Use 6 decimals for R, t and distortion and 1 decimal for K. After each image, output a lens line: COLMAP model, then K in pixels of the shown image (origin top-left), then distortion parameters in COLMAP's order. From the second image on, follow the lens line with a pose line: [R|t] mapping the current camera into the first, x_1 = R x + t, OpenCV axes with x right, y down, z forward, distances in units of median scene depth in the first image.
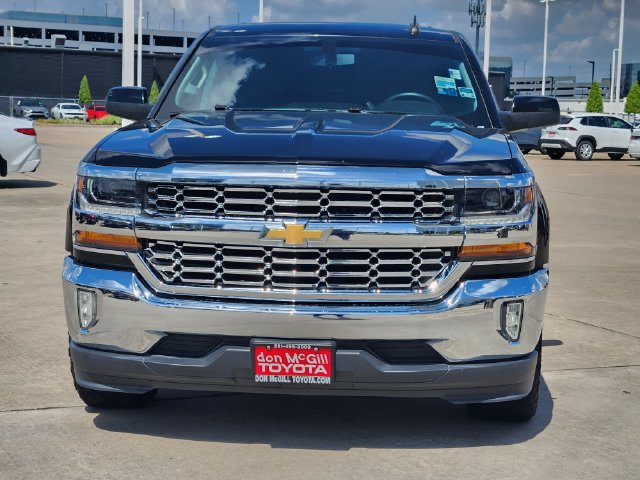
lens RADIAL K [[1251.9, 0, 320.0], [0, 1251.9, 240.0], [0, 0, 1]] dist [-0.607494, 6.189352]
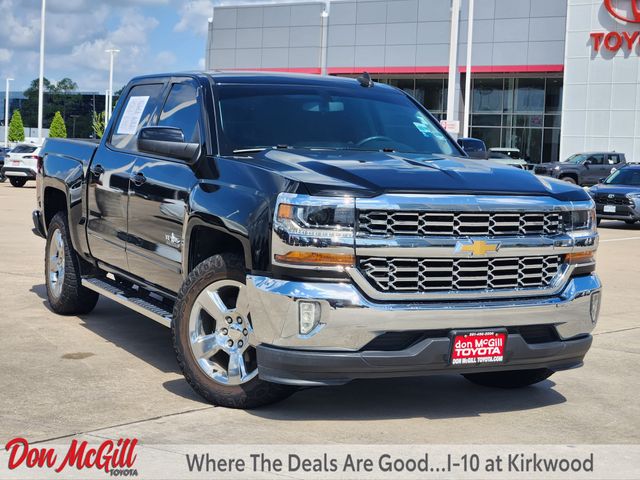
lens RADIAL K [[1251.9, 0, 320.0], [0, 1251.9, 240.0], [0, 0, 1]] dist [-0.607494, 6.189352]
pose [[0.877420, -0.026649, 0.478983, -0.775549], [0.037195, 0.999229, -0.012542, -0.002974], [-0.478279, 0.028820, 0.877735, -0.058945]]
